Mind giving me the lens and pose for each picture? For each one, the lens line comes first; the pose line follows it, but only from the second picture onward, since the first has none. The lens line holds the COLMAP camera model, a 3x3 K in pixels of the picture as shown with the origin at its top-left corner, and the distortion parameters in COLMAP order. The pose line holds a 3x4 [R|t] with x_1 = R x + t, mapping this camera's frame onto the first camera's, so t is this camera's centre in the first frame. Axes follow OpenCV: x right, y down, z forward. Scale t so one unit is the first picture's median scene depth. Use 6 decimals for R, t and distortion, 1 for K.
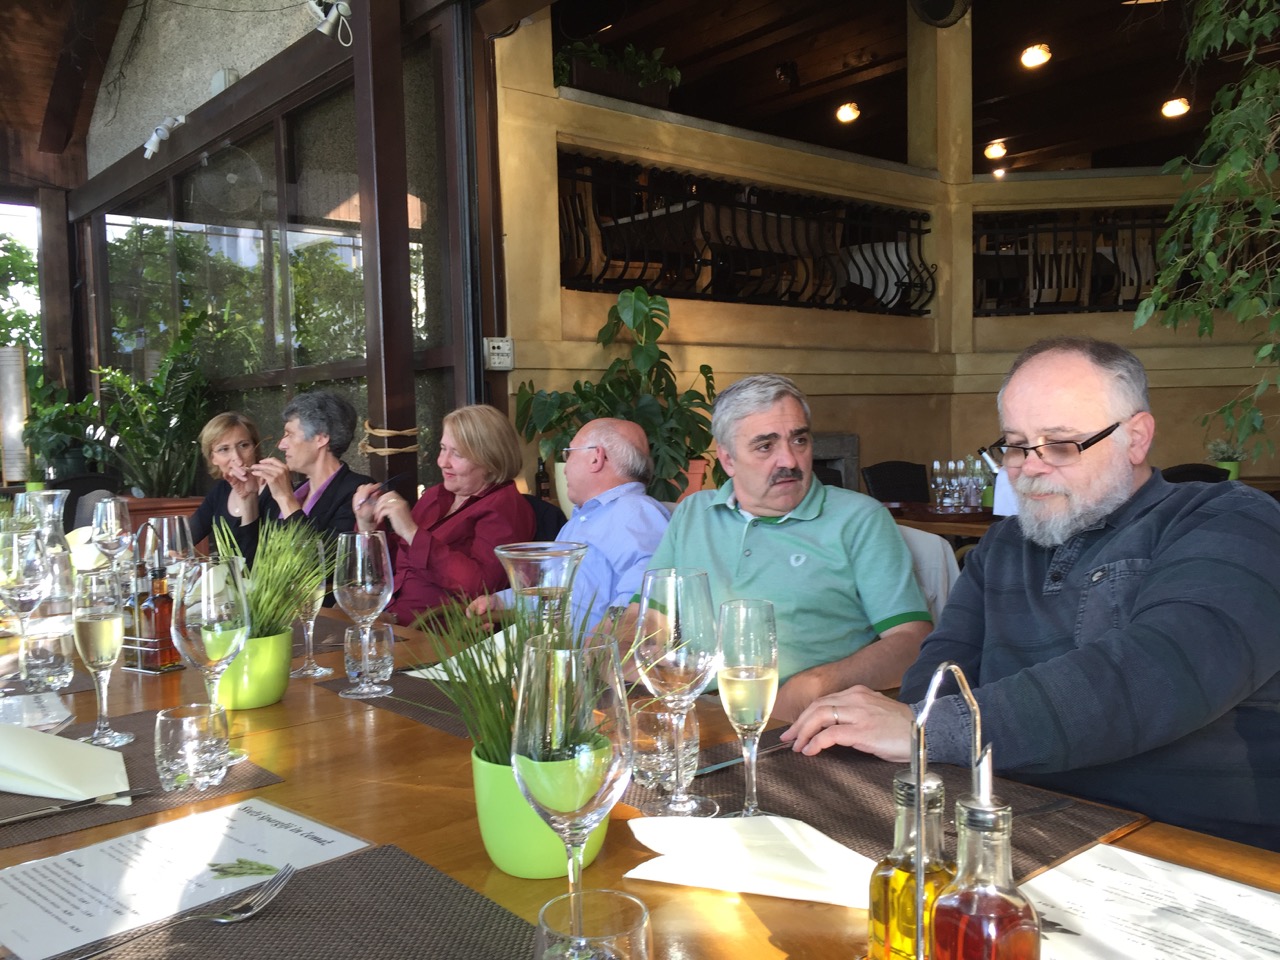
lens RADIAL K [[1094.8, 0, 645.5], [0, 1094.8, 478.6], [0, 0, 1]] dist [0.054745, -0.058698]
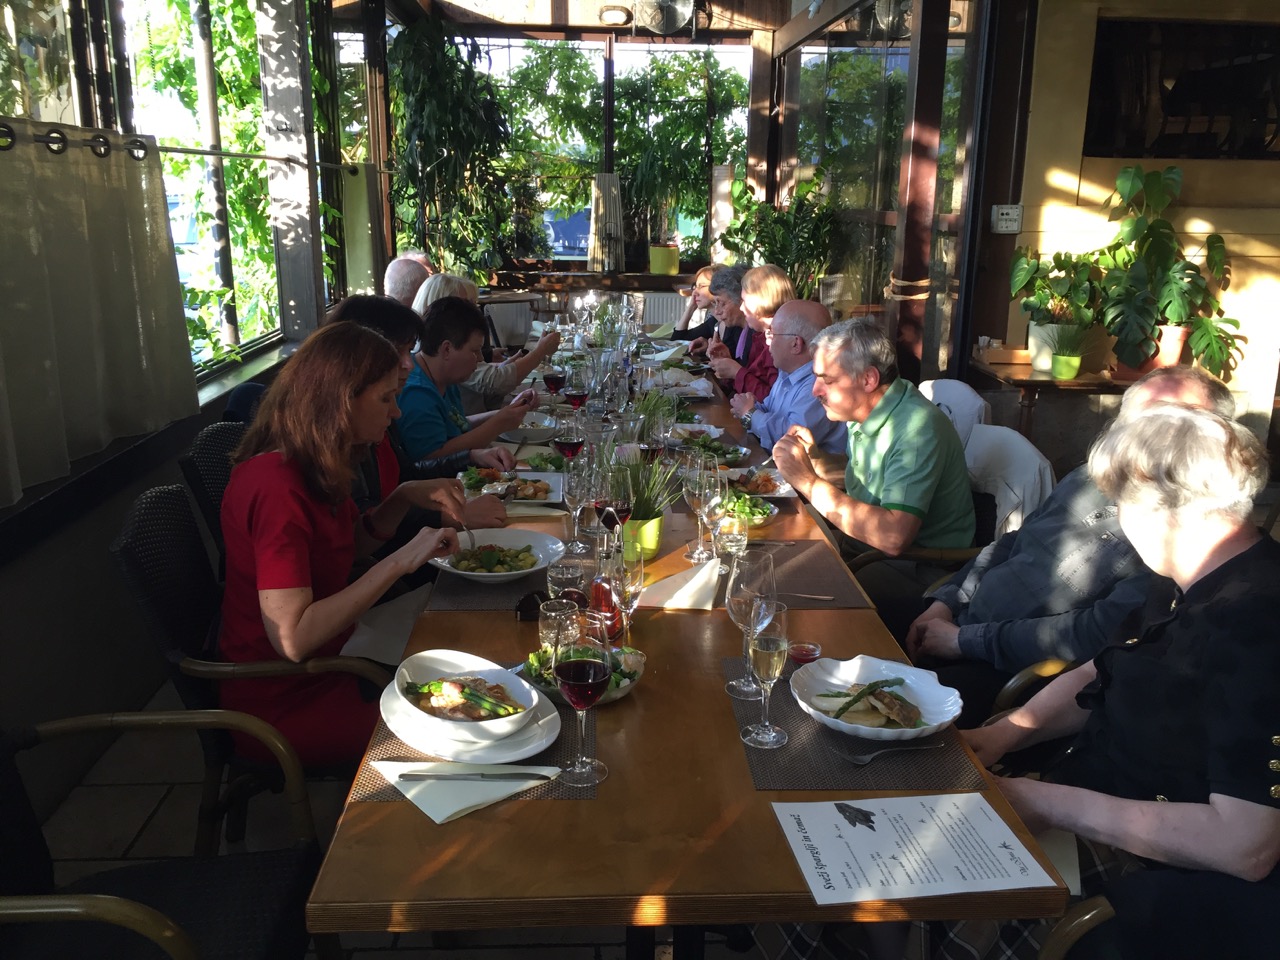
lens RADIAL K [[1094.8, 0, 639.5], [0, 1094.8, 483.8], [0, 0, 1]] dist [0.054745, -0.058698]
pose [[0.790883, 0.191594, -0.581202, 0.286169], [-0.063683, 0.970338, 0.233215, -0.086383], [0.608645, -0.147433, 0.779624, -0.197349]]
